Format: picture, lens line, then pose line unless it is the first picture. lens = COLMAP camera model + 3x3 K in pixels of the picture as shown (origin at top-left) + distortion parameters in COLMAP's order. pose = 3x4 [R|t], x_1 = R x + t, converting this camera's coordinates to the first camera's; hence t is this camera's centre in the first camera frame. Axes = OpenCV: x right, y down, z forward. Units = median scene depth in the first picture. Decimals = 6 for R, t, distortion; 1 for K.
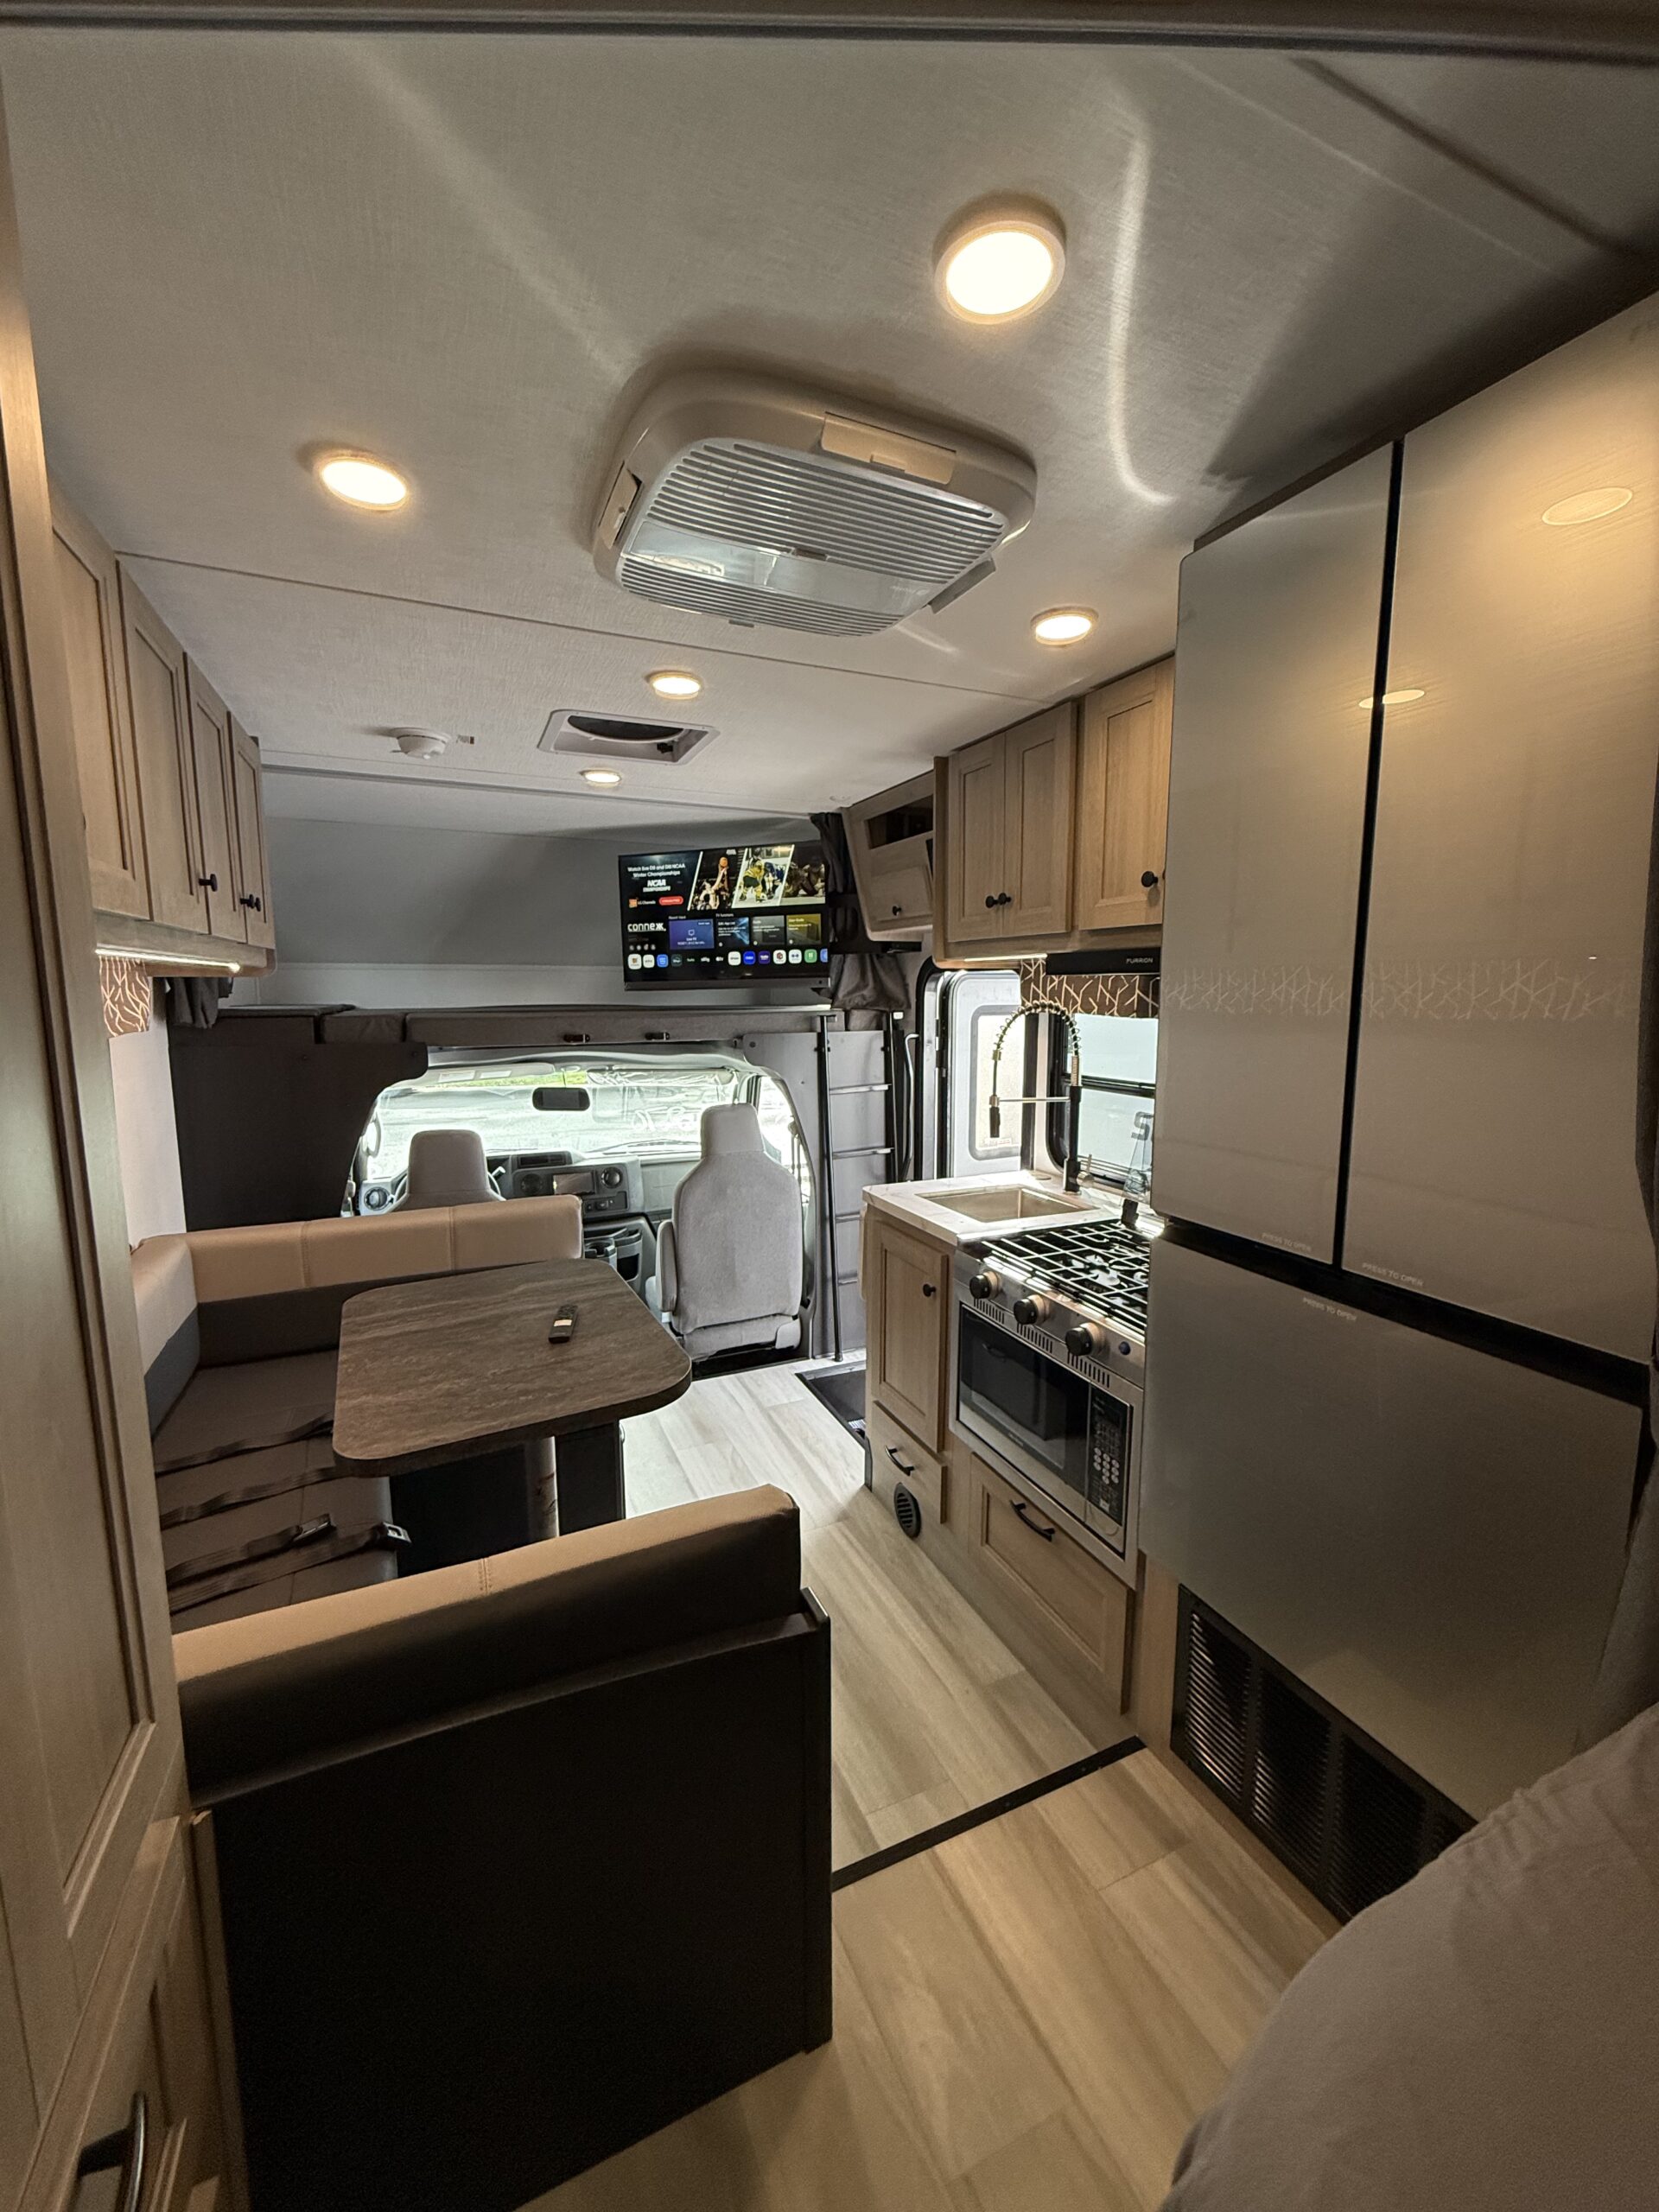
lens RADIAL K [[881.3, 0, 835.9], [0, 881.3, 1102.2], [0, 0, 1]] dist [-0.000282, -0.000121]
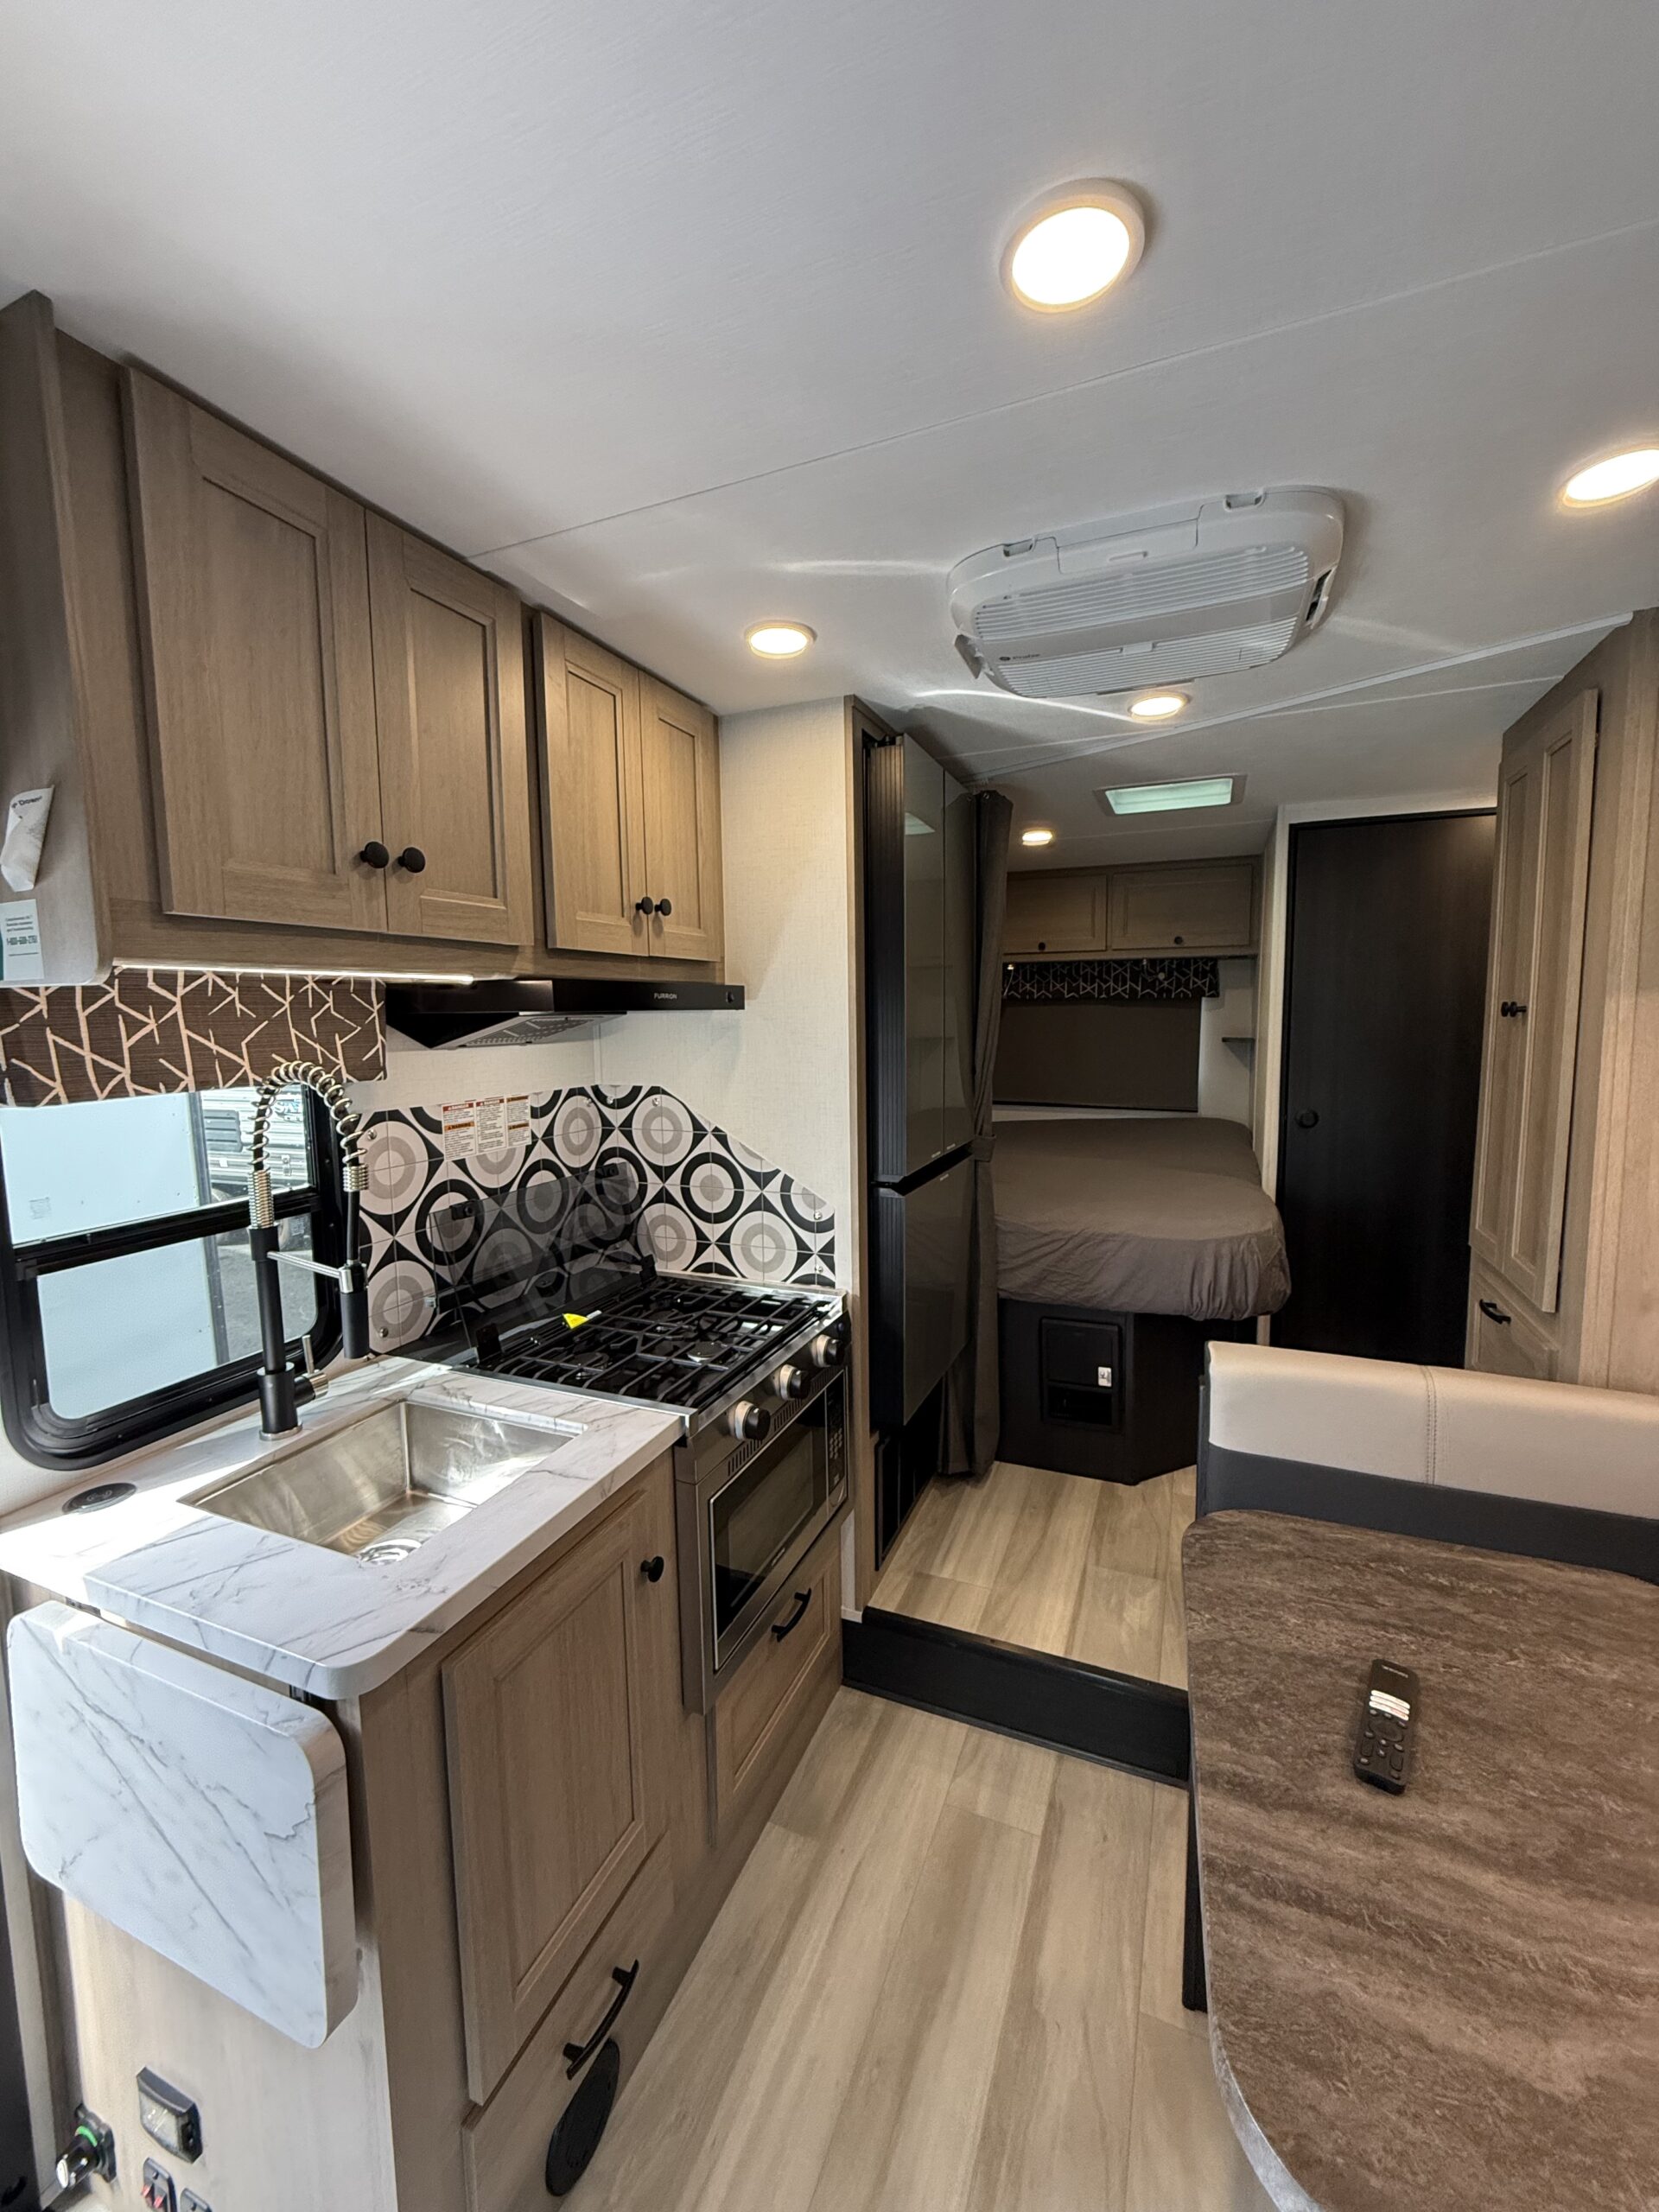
lens RADIAL K [[881.3, 0, 825.7], [0, 881.3, 1101.2], [0, 0, 1]] dist [-0.000282, -0.000121]
pose [[-0.672129, -0.066807, 0.737414, -0.454614], [0.111015, 0.975571, 0.189569, -0.215009], [-0.732065, 0.209279, -0.648293, 1.533464]]
